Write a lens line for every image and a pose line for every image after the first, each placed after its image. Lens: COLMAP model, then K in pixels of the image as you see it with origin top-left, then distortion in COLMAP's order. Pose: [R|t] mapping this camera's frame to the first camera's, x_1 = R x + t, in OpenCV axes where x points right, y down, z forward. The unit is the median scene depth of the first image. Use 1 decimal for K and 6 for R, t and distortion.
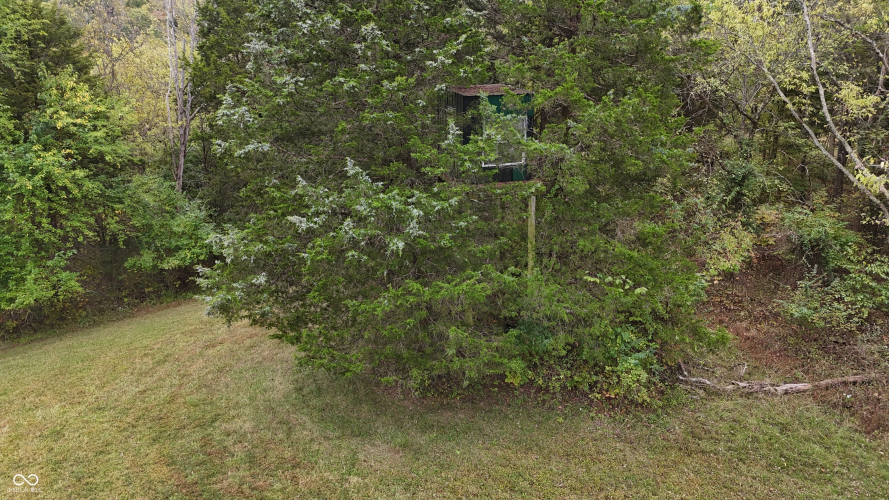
lens RADIAL K [[652.5, 0, 441.8], [0, 652.5, 248.0], [0, 0, 1]] dist [0.114318, -0.140176]
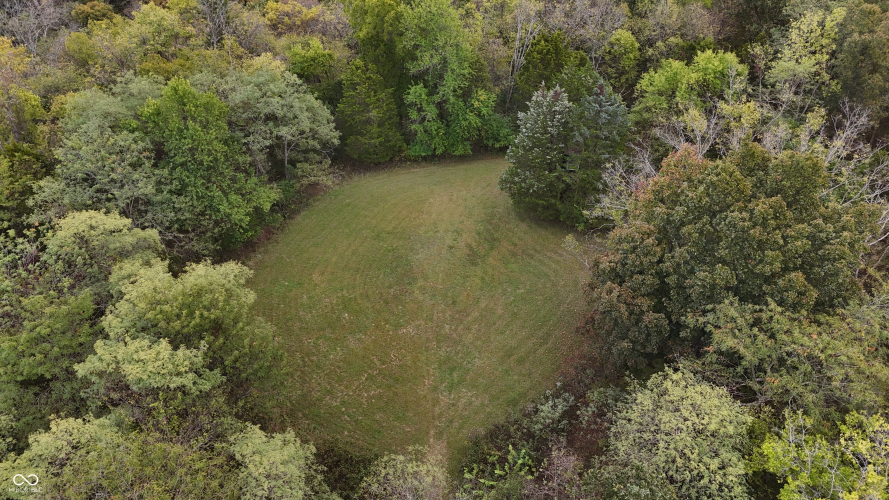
lens RADIAL K [[652.5, 0, 441.8], [0, 652.5, 248.0], [0, 0, 1]] dist [0.114318, -0.140176]
pose [[0.864991, 0.327404, -0.380260, 1.273503], [-0.157744, 0.896814, 0.413330, -1.441569], [0.476348, -0.297543, 0.827382, -3.336680]]
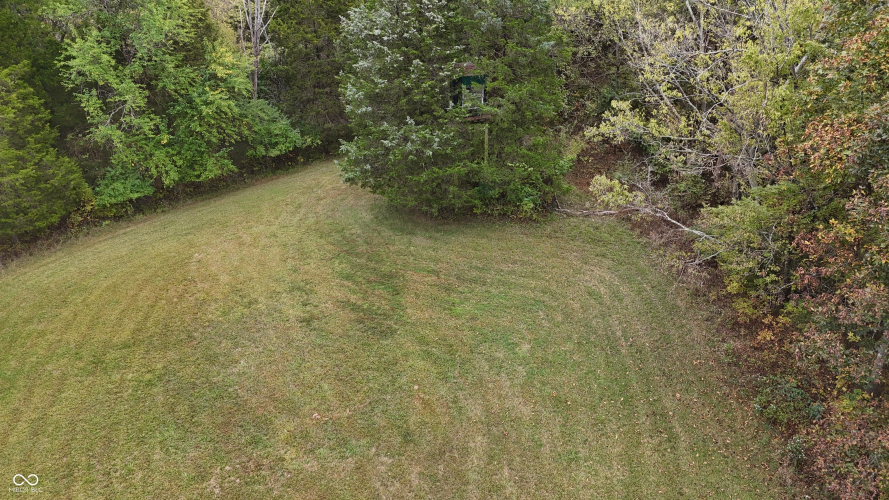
lens RADIAL K [[652.5, 0, 441.8], [0, 652.5, 248.0], [0, 0, 1]] dist [0.114318, -0.140176]
pose [[0.999007, -0.018933, 0.040343, -0.112778], [0.010647, 0.980450, 0.196481, -0.121838], [-0.043274, -0.195856, 0.979677, -1.321469]]
